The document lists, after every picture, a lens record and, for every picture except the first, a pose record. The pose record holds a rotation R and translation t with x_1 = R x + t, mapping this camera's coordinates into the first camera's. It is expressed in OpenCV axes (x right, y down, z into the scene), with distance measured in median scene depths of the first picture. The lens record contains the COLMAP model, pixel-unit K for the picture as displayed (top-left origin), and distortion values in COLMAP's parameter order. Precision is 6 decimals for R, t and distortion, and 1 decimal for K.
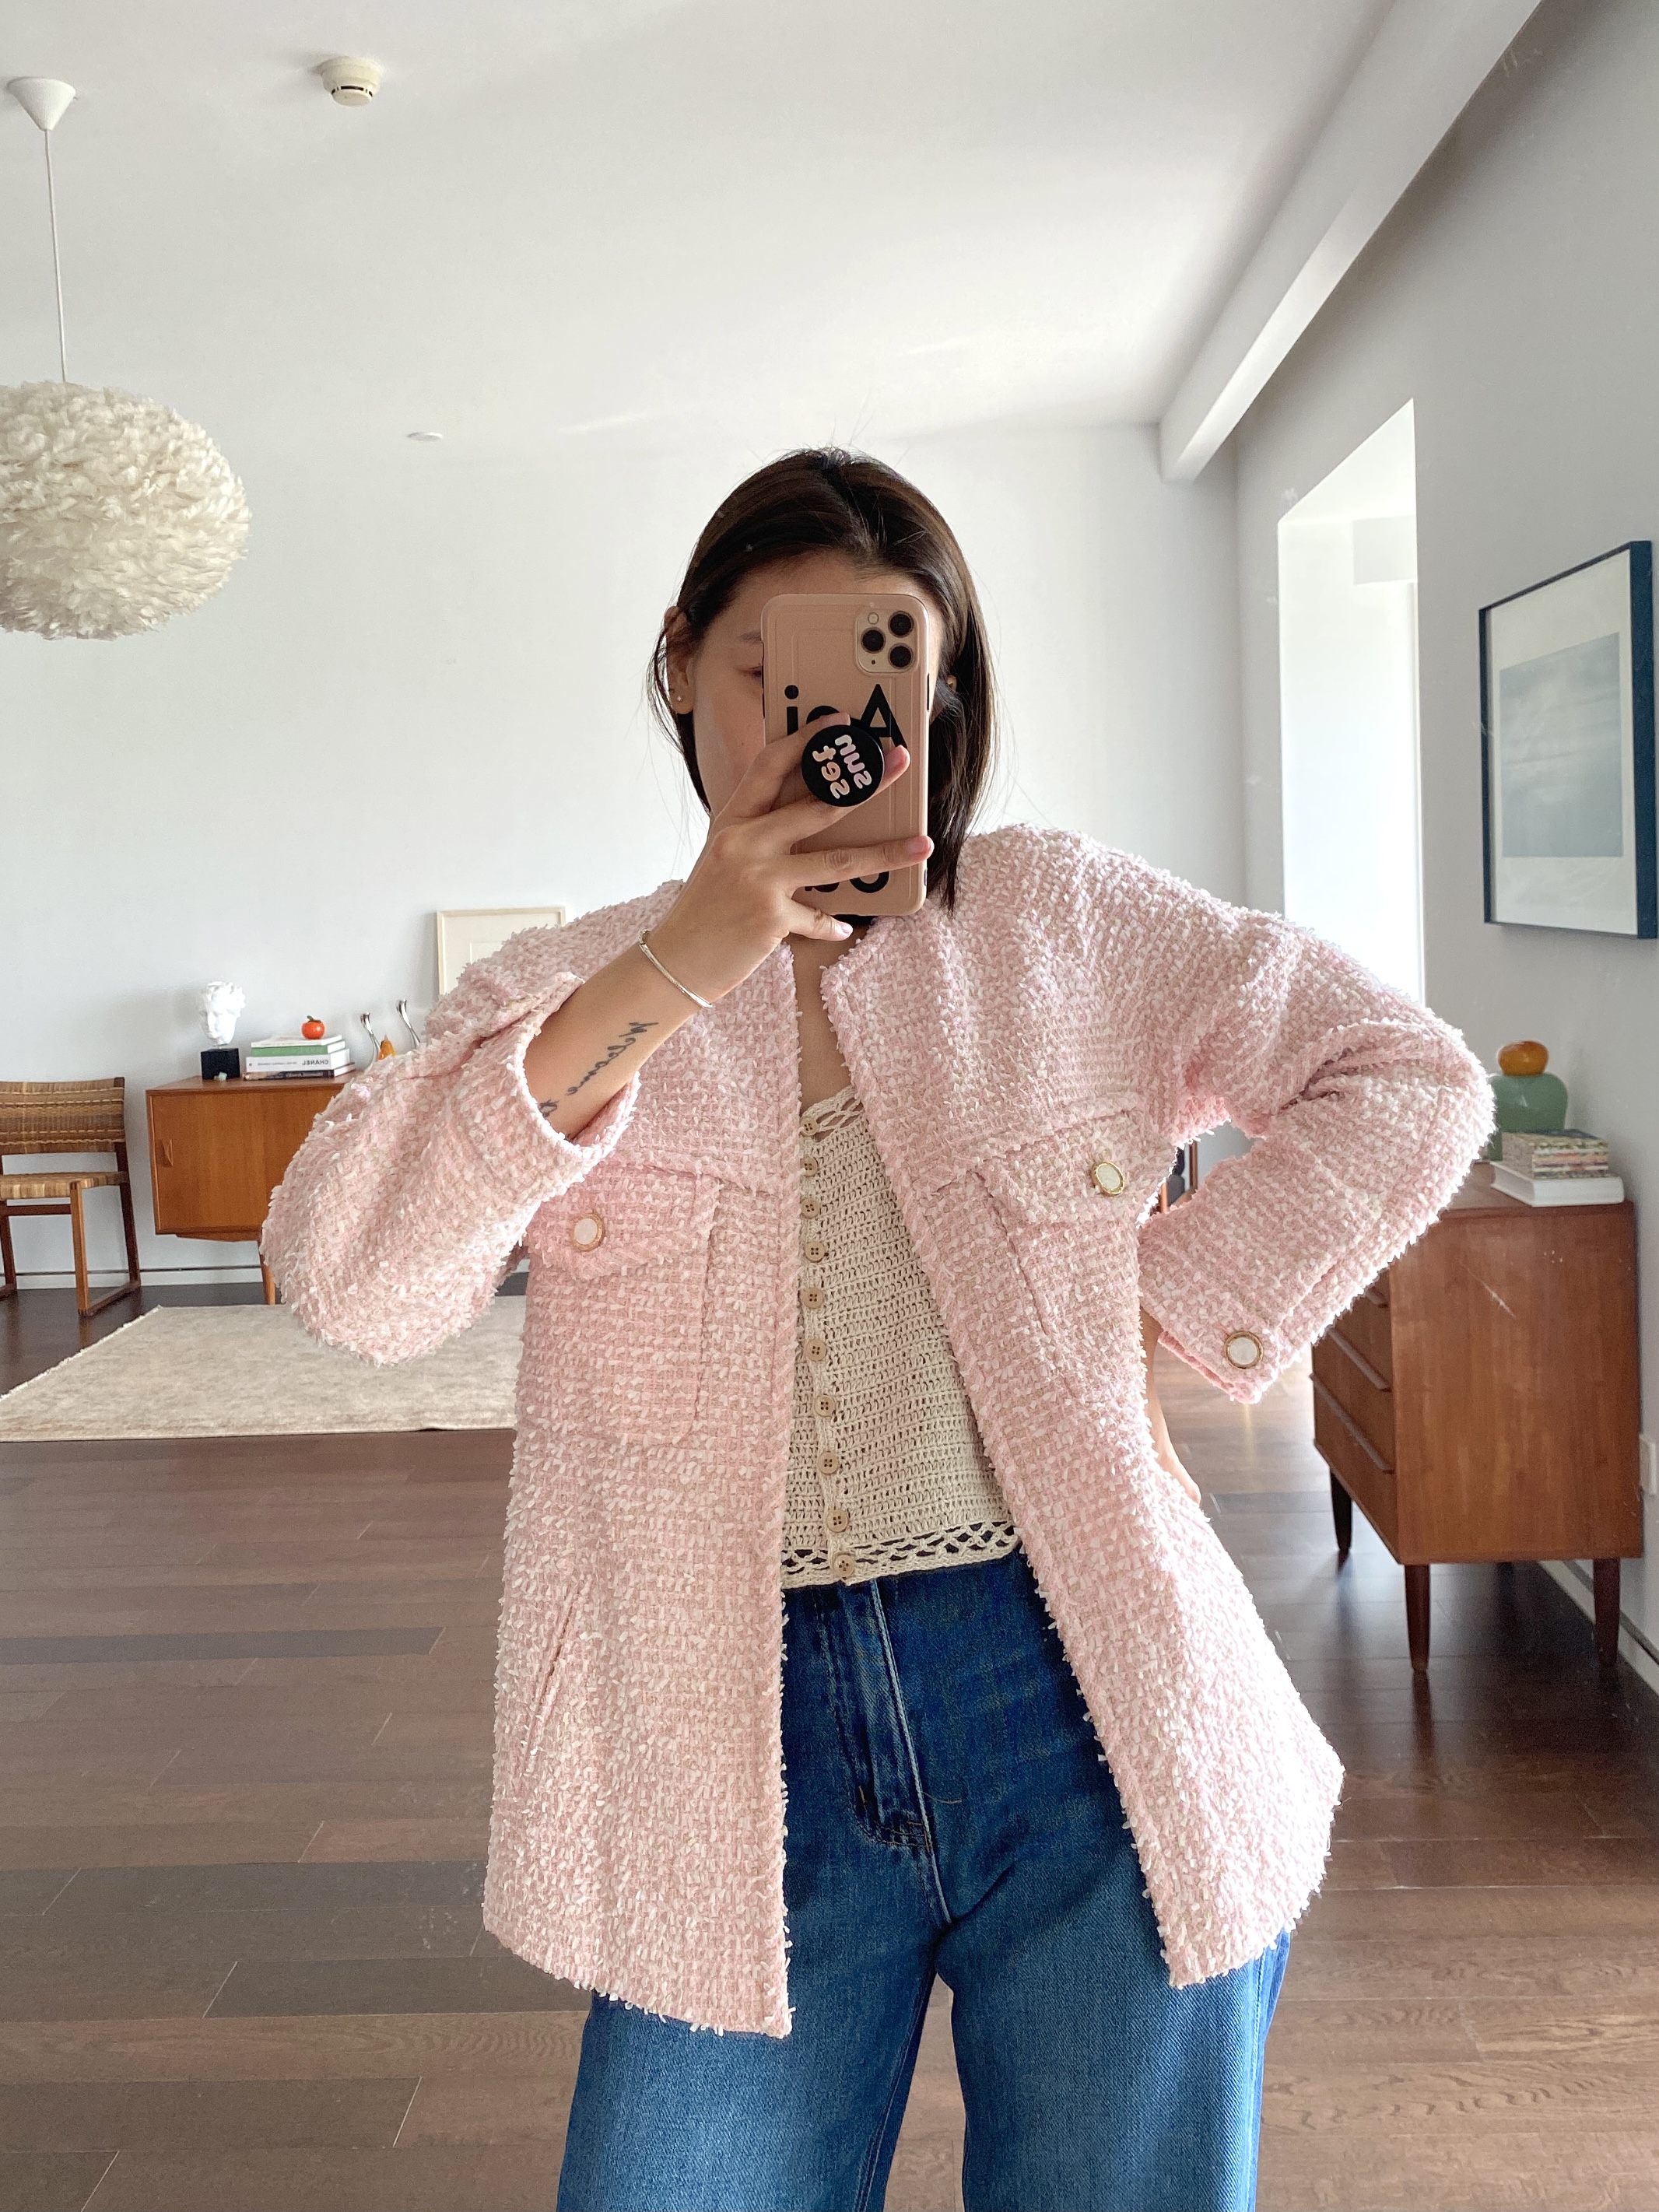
lens RADIAL K [[1762.1, 0, 869.0], [0, 1762.1, 999.7], [0, 0, 1]] dist [0.001891, 0.005104]
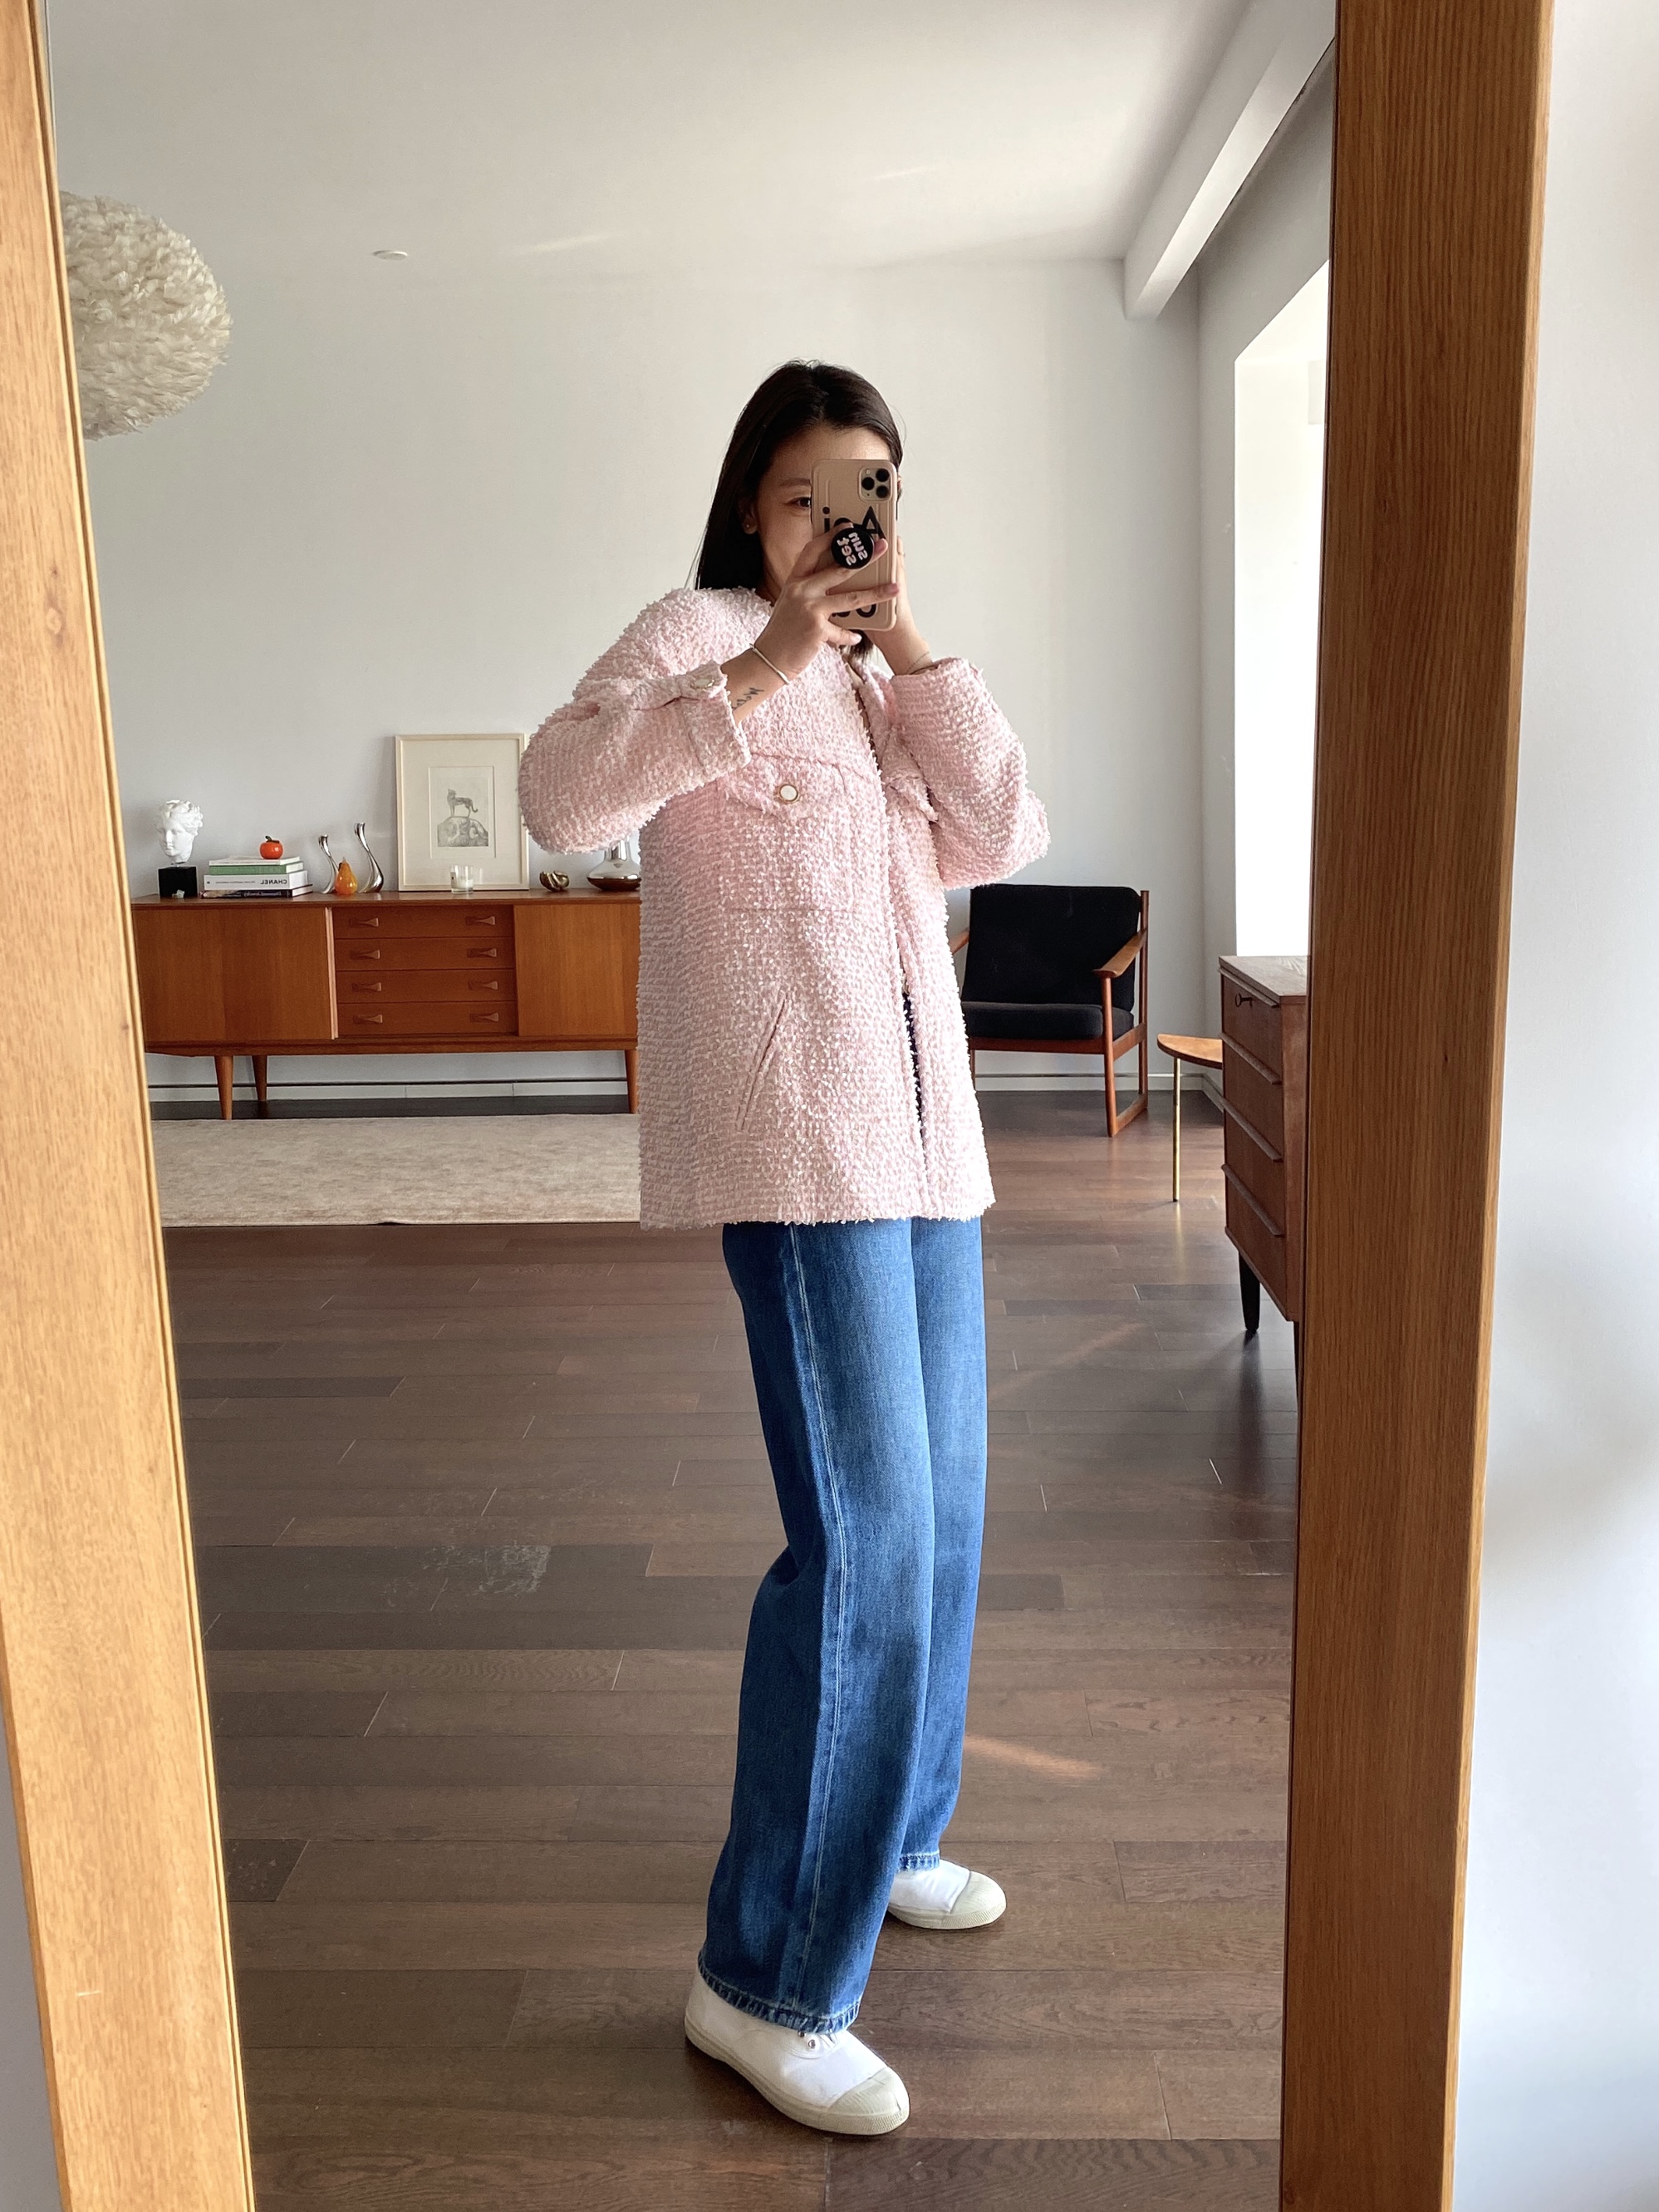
lens RADIAL K [[1884.7, 0, 849.8], [0, 1884.7, 928.8], [0, 0, 1]] dist [-0.000192, 0.001569]
pose [[0.999811, 0.019322, 0.002340, 0.021780], [-0.019377, 0.999464, 0.026381, 0.051403], [-0.001829, -0.026421, 0.999649, -0.136451]]
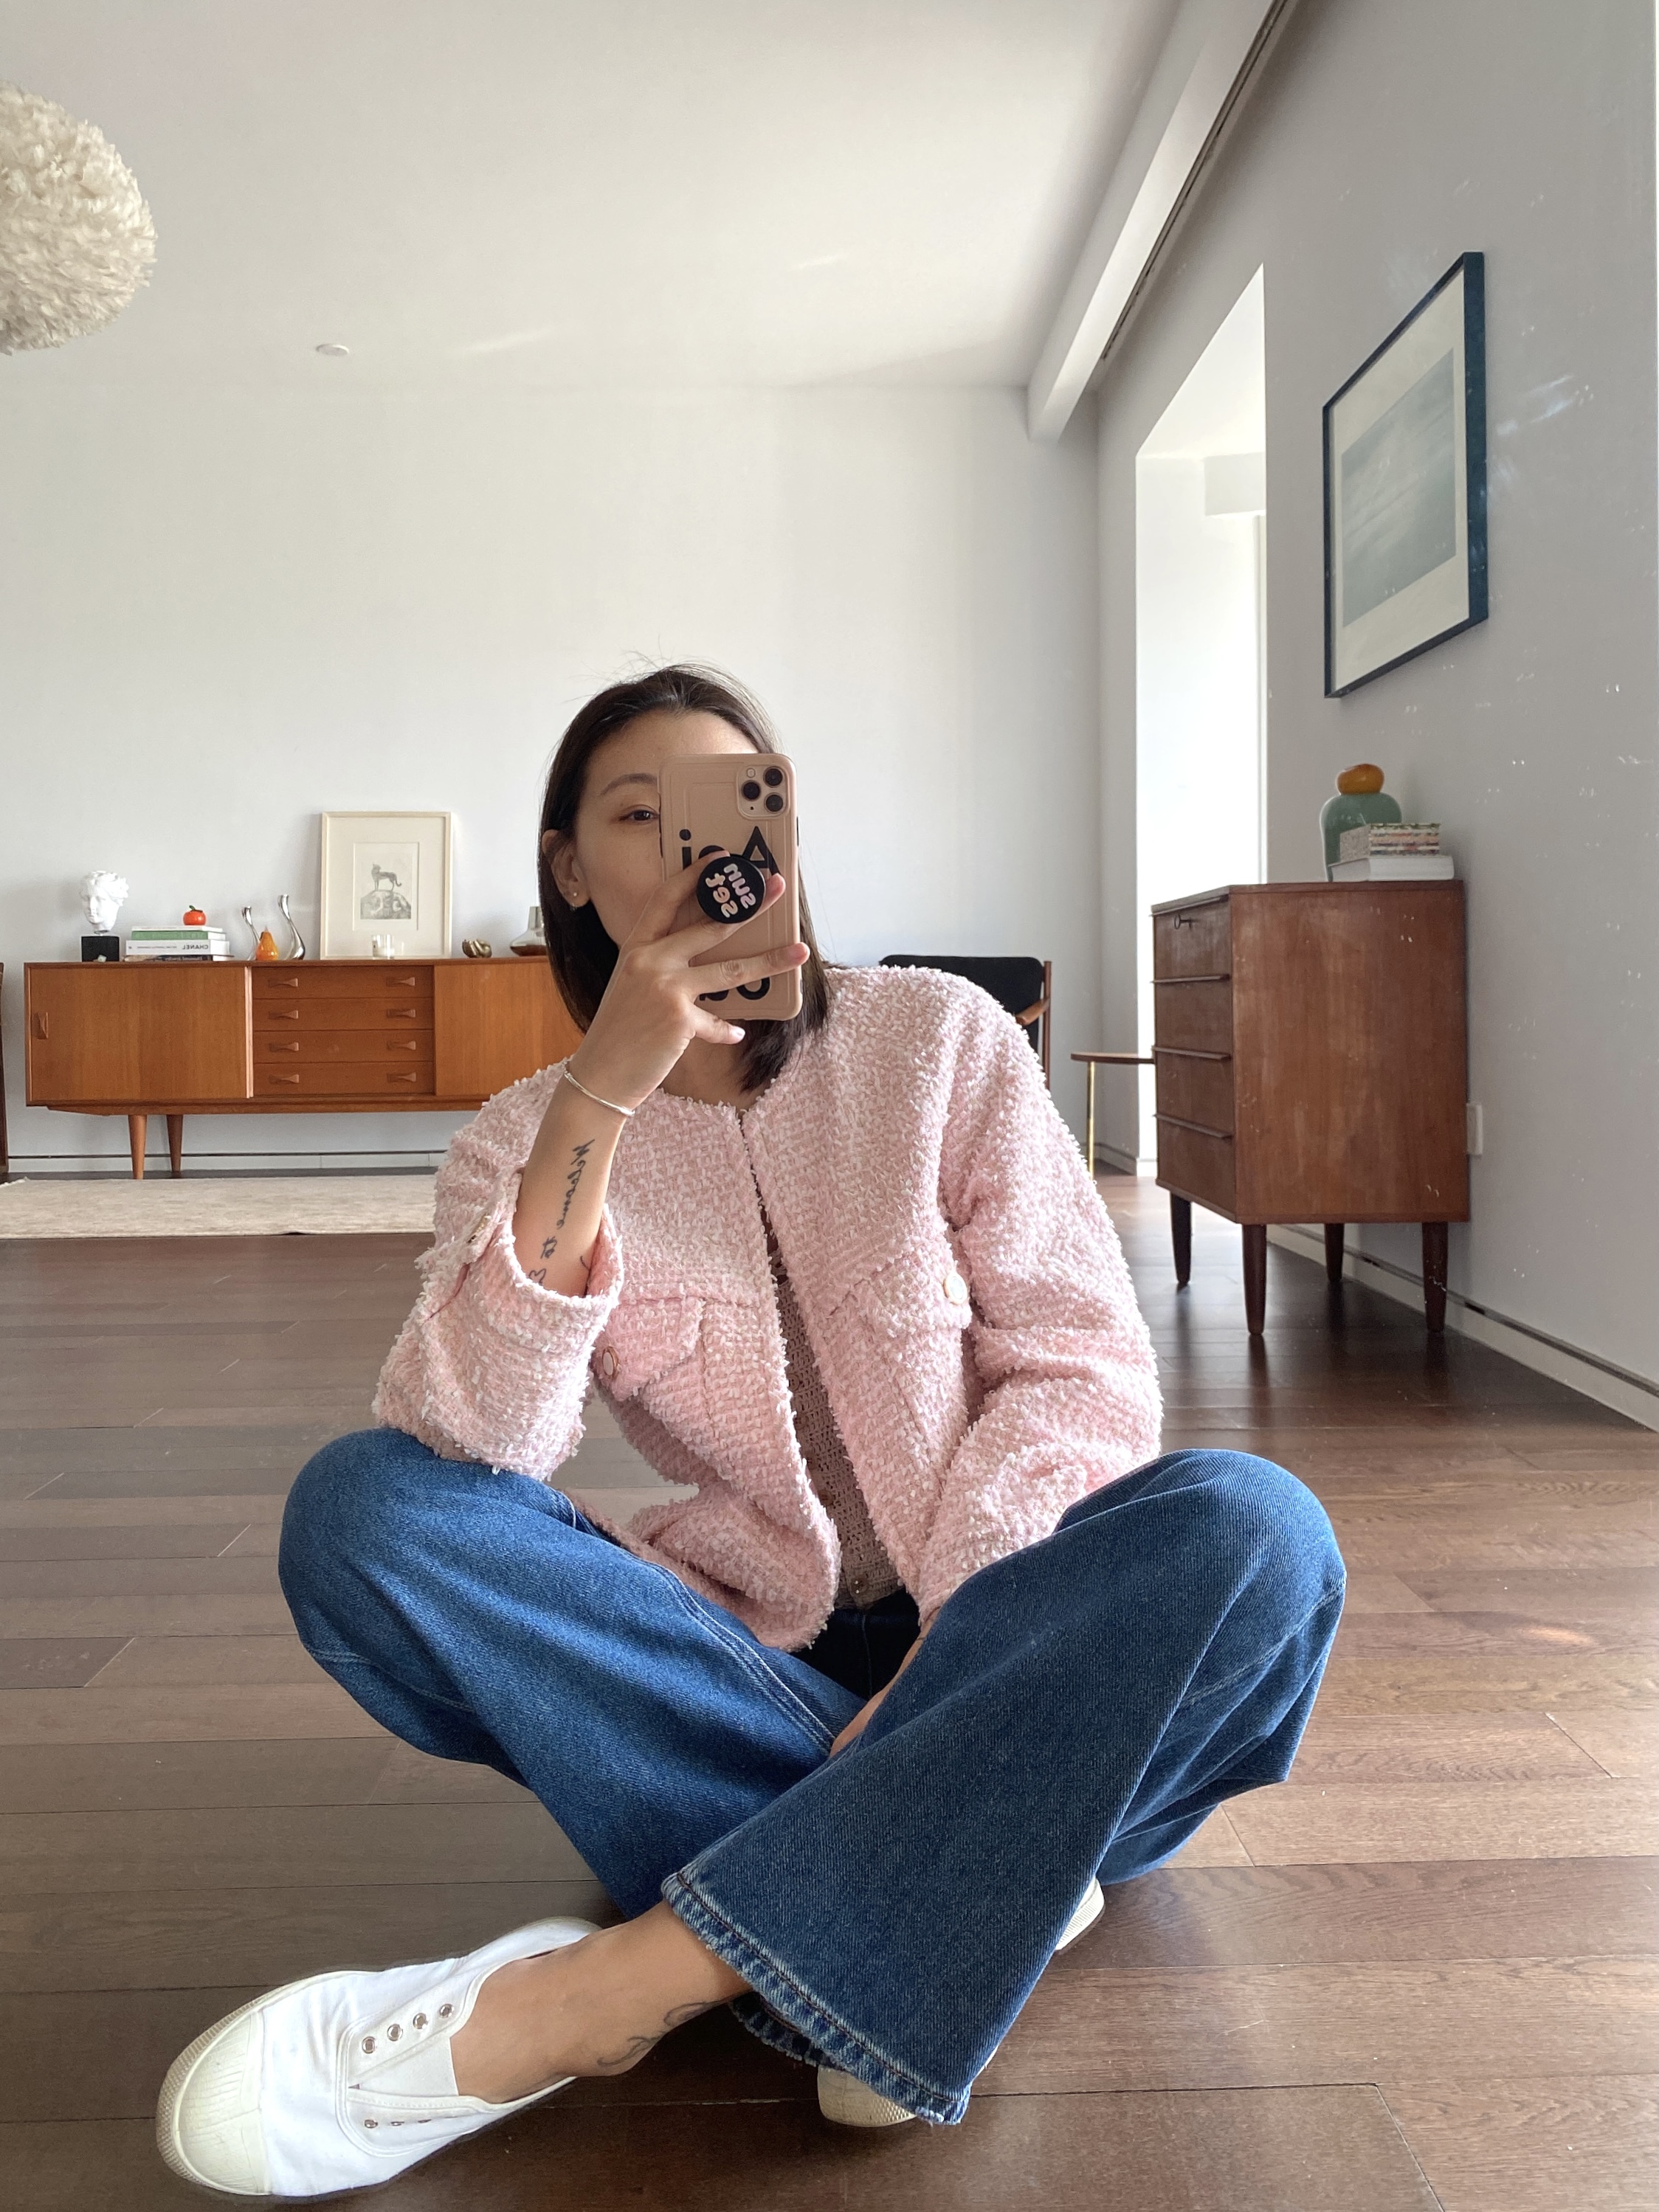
lens RADIAL K [[1665.1, 0, 838.1], [0, 1665.1, 1049.1], [0, 0, 1]] dist [0.018336, -0.009666]
pose [[0.997737, 0.032079, 0.059085, 0.004407], [-0.028728, 0.997976, -0.056727, 0.257647], [-0.060785, 0.054901, 0.996640, 0.029082]]
